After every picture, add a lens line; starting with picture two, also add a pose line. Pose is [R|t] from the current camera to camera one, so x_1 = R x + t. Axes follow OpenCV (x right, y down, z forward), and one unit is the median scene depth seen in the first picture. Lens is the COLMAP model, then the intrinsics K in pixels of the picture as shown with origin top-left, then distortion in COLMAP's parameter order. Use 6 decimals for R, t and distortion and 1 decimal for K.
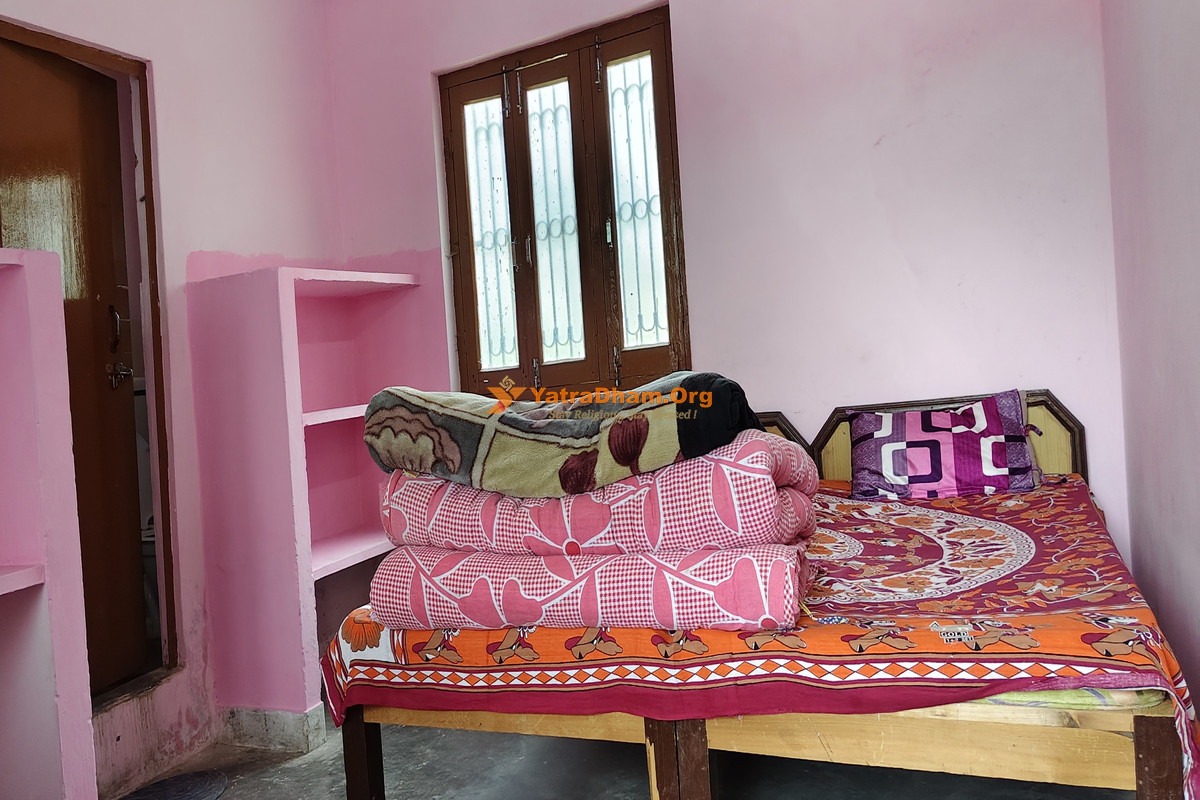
lens RADIAL K [[755.5, 0, 594.4], [0, 755.5, 468.9], [0, 0, 1]] dist [0.101171, -0.069917]
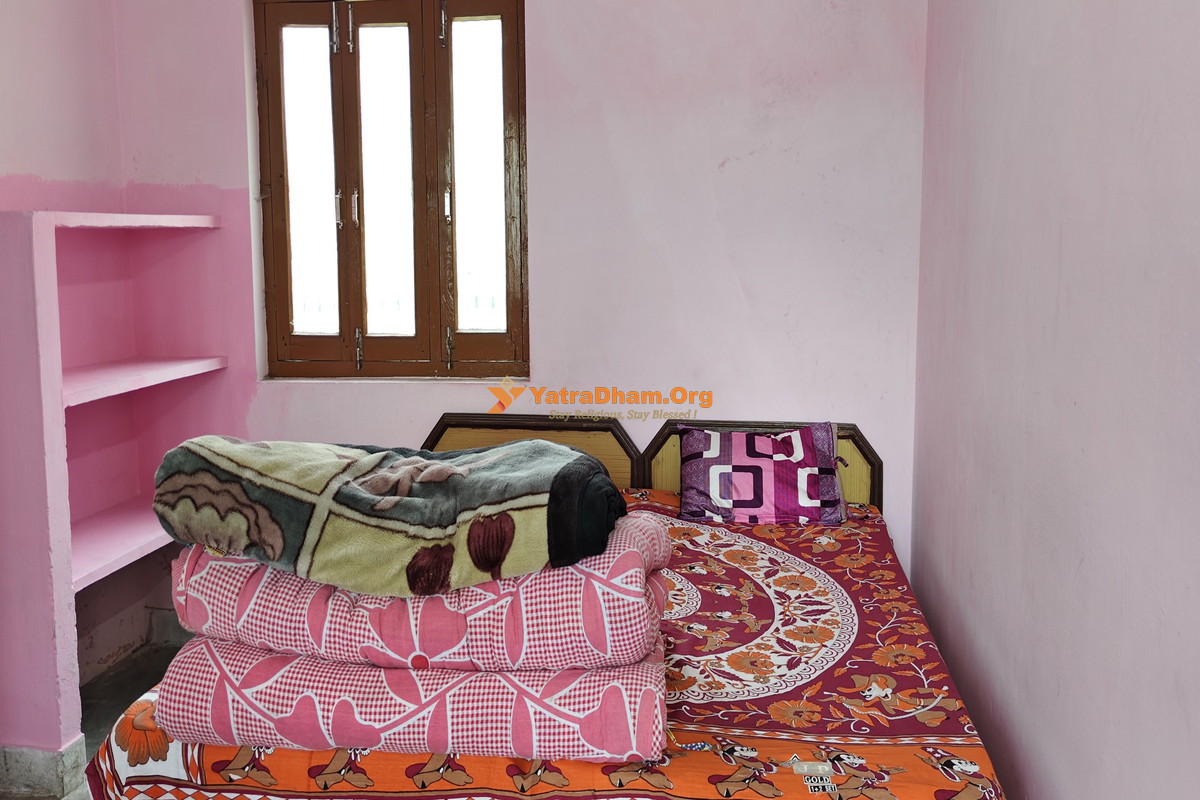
lens RADIAL K [[755.5, 0, 594.4], [0, 755.5, 468.9], [0, 0, 1]] dist [0.101171, -0.069917]
pose [[0.969649, 0.039792, 0.241241, -0.052505], [-0.054997, 0.996880, 0.056623, -0.172463], [-0.238235, -0.068172, 0.968812, 0.100503]]
